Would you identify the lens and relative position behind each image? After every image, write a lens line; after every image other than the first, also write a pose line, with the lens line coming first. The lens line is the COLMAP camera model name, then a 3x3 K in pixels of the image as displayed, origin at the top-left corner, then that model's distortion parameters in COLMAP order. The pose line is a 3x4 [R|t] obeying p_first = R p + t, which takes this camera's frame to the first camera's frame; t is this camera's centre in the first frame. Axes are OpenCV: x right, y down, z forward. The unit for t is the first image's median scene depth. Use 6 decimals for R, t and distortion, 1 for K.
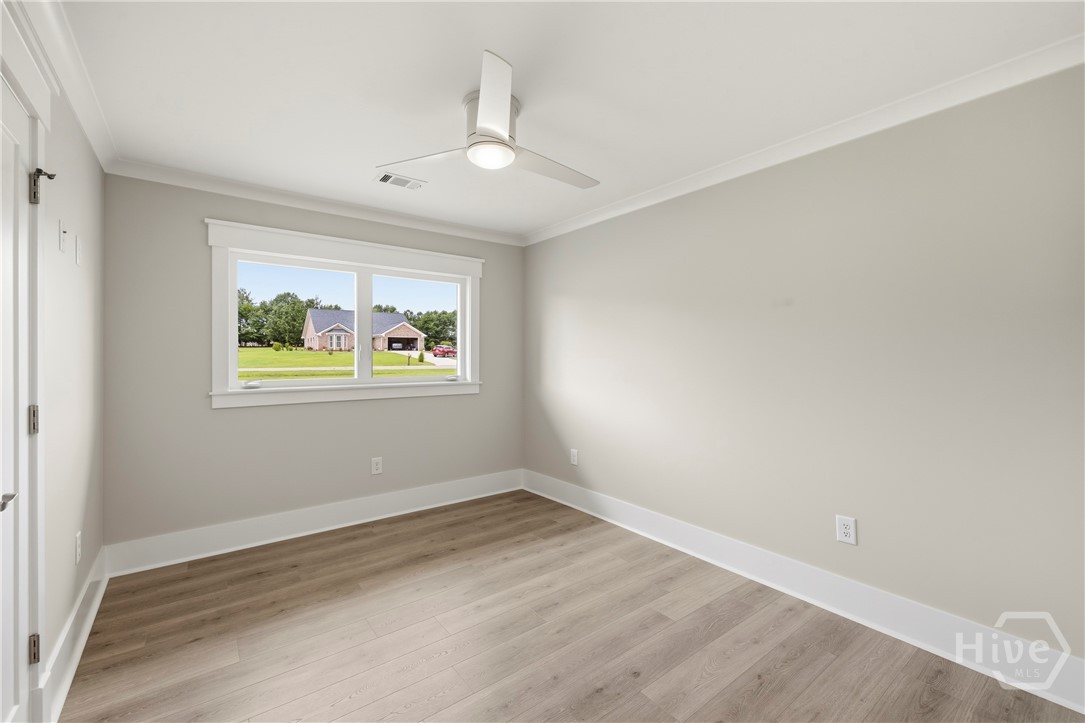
lens RADIAL K [[457.2, 0, 539.3], [0, 457.2, 352.5], [0, 0, 1]] dist [-0.002071, -0.000134]
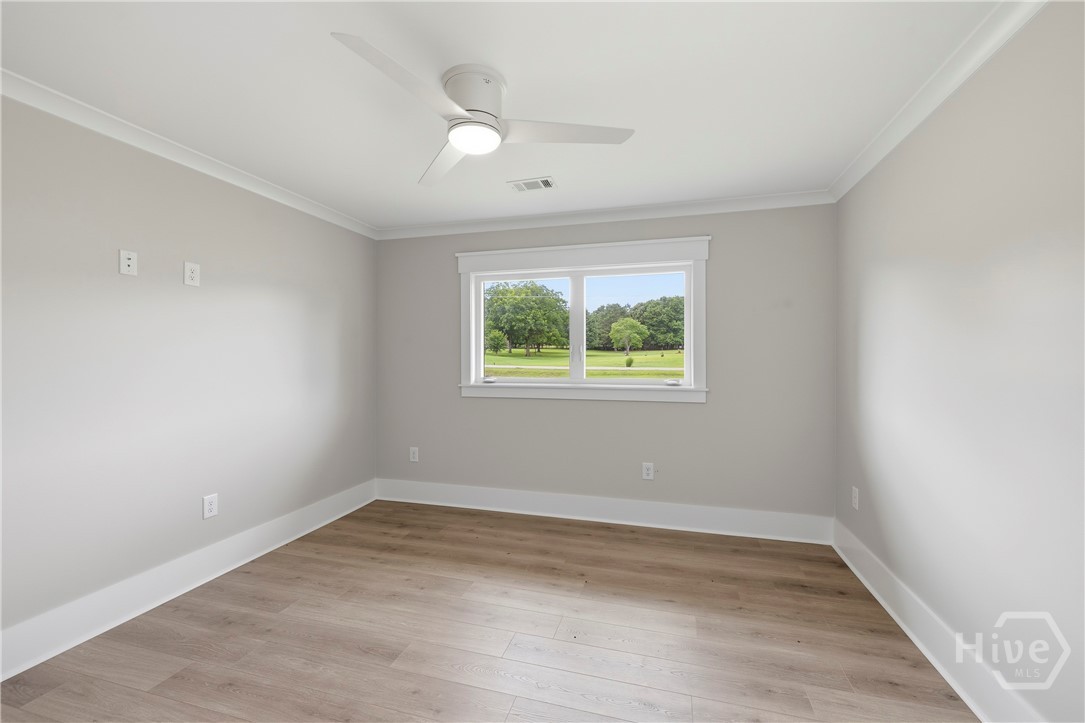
lens RADIAL K [[456.1, 0, 539.5], [0, 456.1, 359.0], [0, 0, 1]] dist [0.000023, -0.000151]
pose [[0.592836, 0.003036, -0.805318, 0.350230], [0.007456, 0.999929, 0.009258, 0.002088], [0.805289, -0.011493, 0.592771, 0.295822]]
